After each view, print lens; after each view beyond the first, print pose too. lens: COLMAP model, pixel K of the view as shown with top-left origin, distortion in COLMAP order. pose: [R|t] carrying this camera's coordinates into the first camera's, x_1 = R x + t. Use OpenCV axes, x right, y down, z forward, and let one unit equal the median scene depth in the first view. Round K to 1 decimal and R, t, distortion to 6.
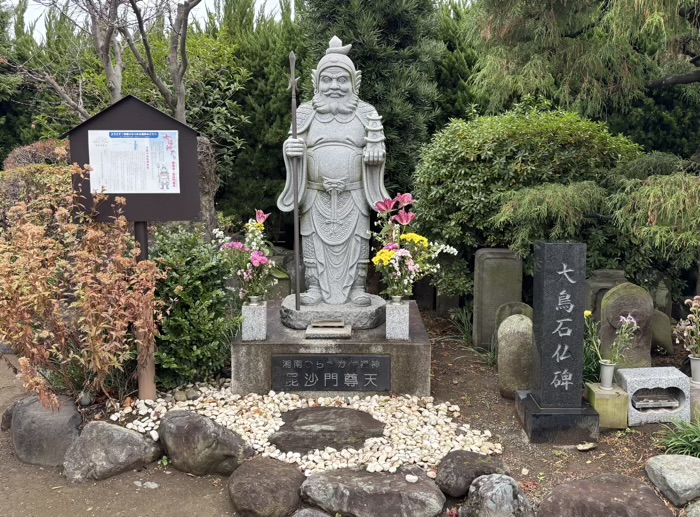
lens RADIAL K [[633.5, 0, 350.1], [0, 633.5, 242.2], [0, 0, 1]] dist [0.003467, 0.010830]
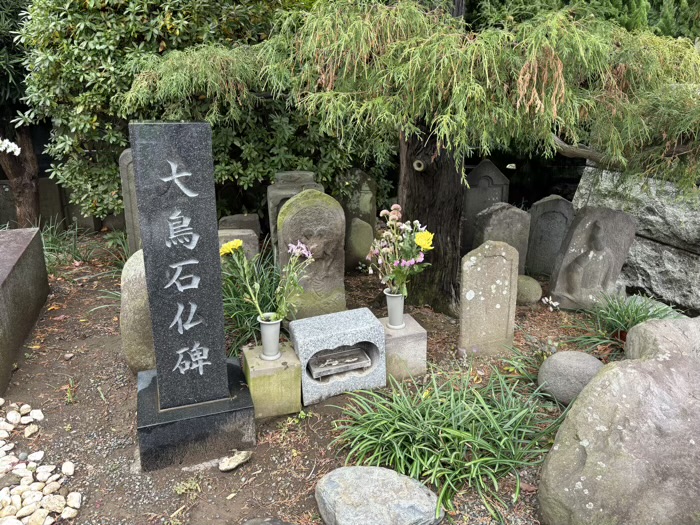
lens RADIAL K [[526.6, 0, 349.2], [0, 526.6, 264.9], [0, 0, 1]] dist [0.056807, -0.052763]
pose [[0.927317, -0.101766, 0.360175, 0.296447], [0.025613, 0.977324, 0.210196, 0.027849], [-0.373399, -0.185693, 0.908896, 0.500928]]
